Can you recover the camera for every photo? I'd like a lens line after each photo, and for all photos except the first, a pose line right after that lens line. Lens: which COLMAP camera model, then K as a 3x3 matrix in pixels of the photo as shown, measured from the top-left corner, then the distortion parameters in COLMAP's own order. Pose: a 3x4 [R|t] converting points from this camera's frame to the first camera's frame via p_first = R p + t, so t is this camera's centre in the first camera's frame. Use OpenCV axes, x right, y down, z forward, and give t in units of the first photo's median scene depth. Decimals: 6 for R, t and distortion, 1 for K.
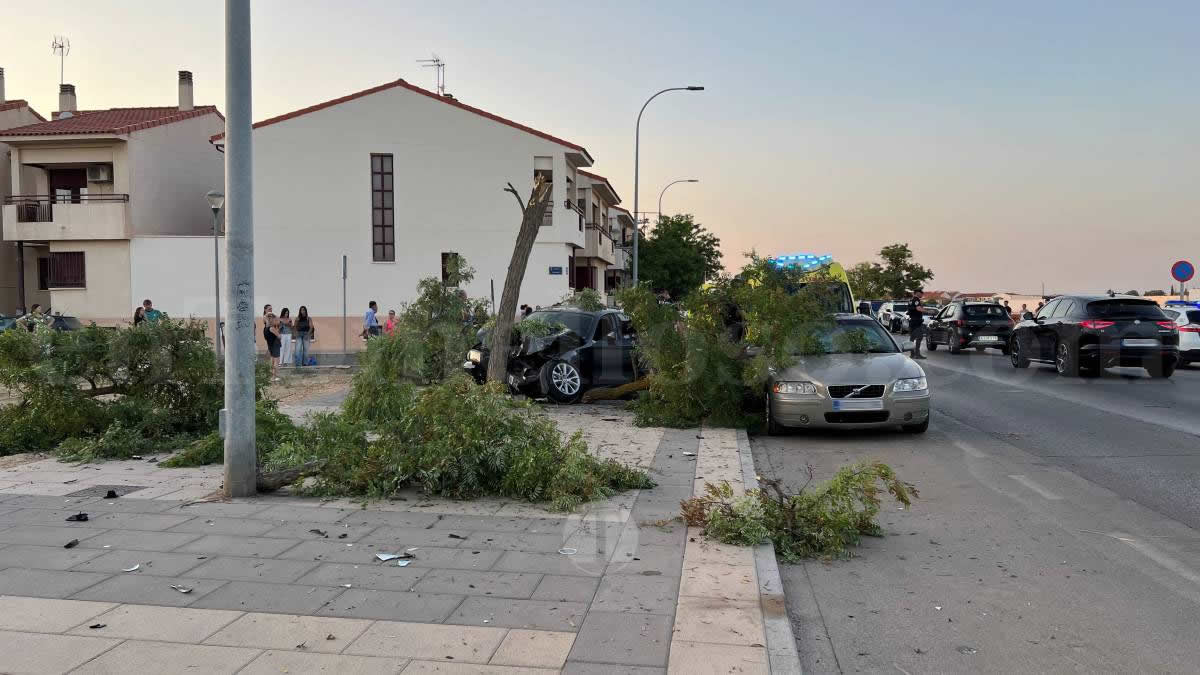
lens RADIAL K [[918.1, 0, 603.3], [0, 918.1, 336.3], [0, 0, 1]] dist [0.076919, -0.092409]
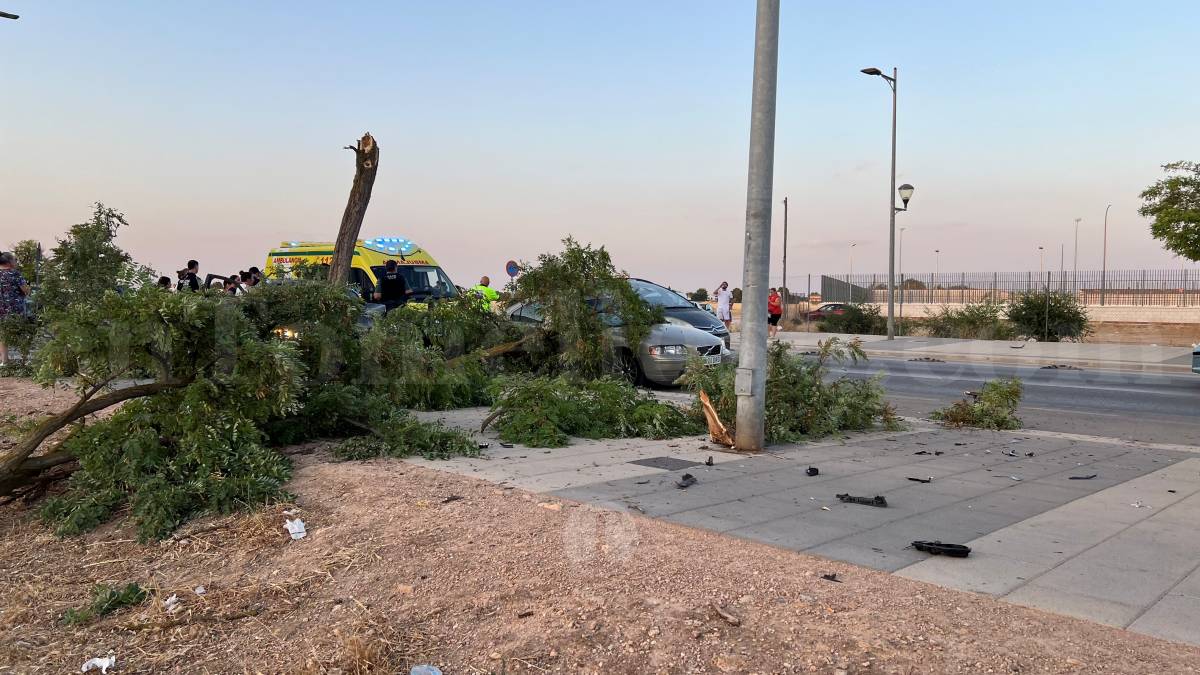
lens RADIAL K [[918.1, 0, 603.3], [0, 918.1, 336.3], [0, 0, 1]] dist [0.076919, -0.092409]
pose [[0.595074, -0.018443, 0.803459, -0.280957], [0.009779, 0.999829, 0.015708, 0.005756], [-0.803611, -0.001491, 0.595153, 0.100684]]
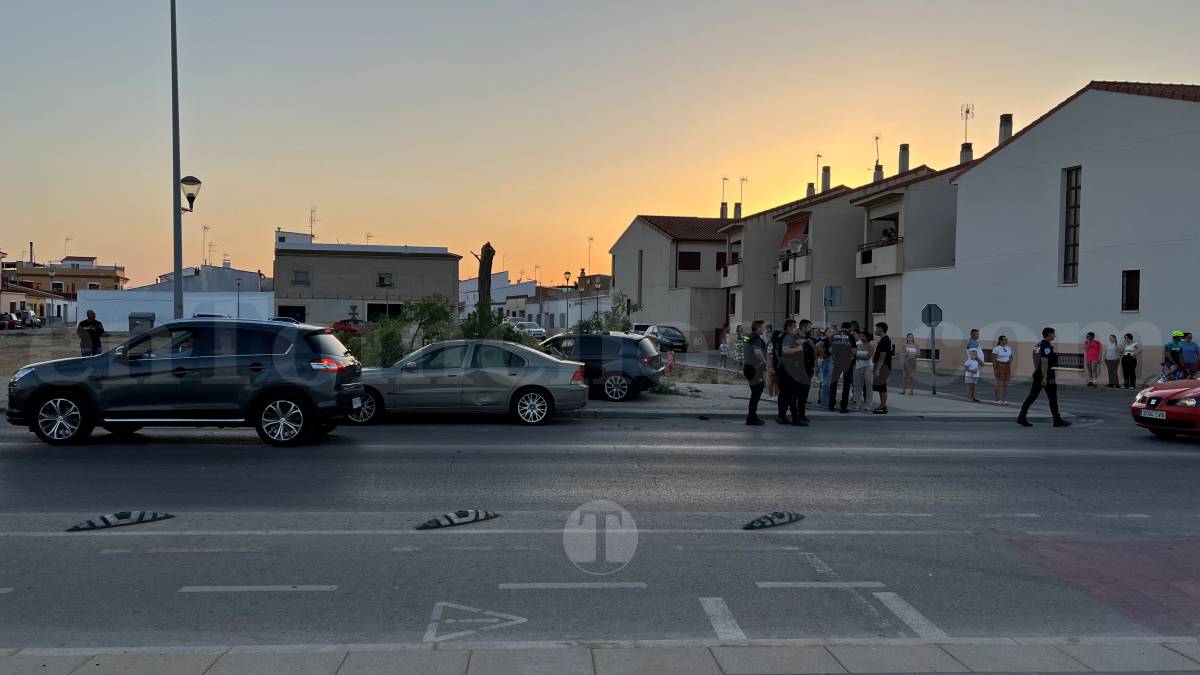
lens RADIAL K [[918.1, 0, 603.3], [0, 918.1, 336.3], [0, 0, 1]] dist [0.076919, -0.092409]
pose [[0.202385, 0.024329, -0.979004, 0.602781], [-0.045354, 0.998852, 0.015447, -0.022318], [0.978255, 0.041275, 0.203256, 0.369440]]
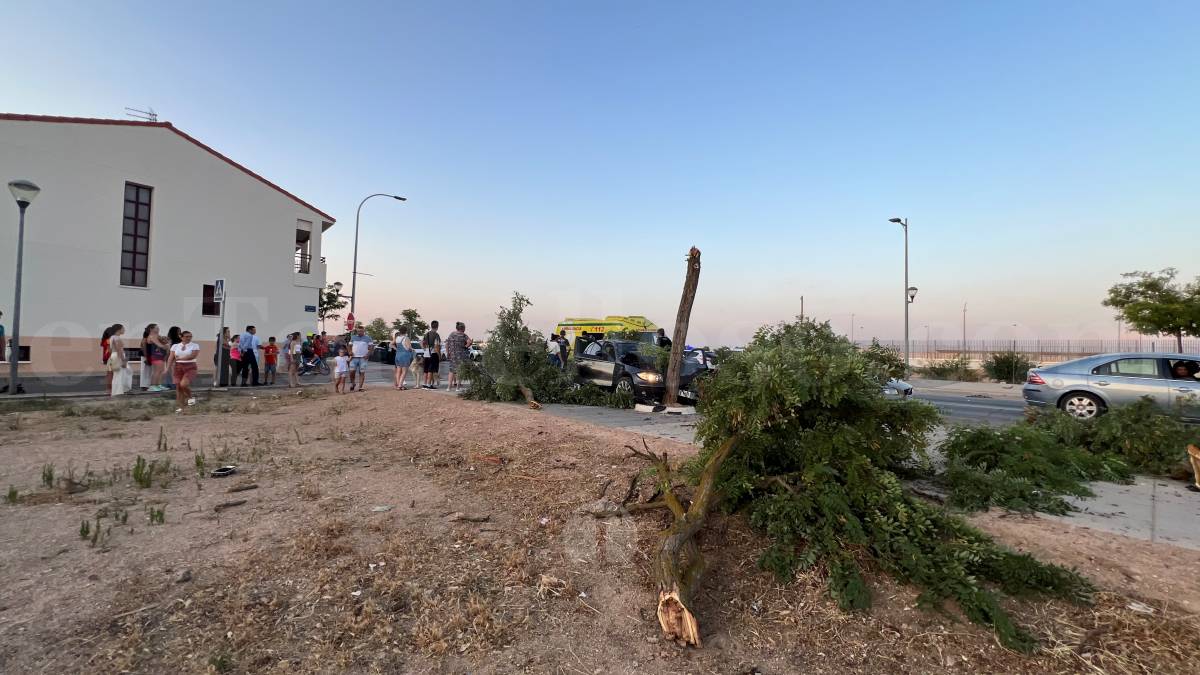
lens RADIAL K [[484.4, 0, 596.5], [0, 484.4, 337.5], [0, 0, 1]] dist [-0.000754, -0.000468]
pose [[0.670697, 0.043979, 0.740426, -0.299836], [-0.007427, 0.998589, -0.052585, 0.001356], [-0.741694, 0.029769, 0.670077, 0.259600]]
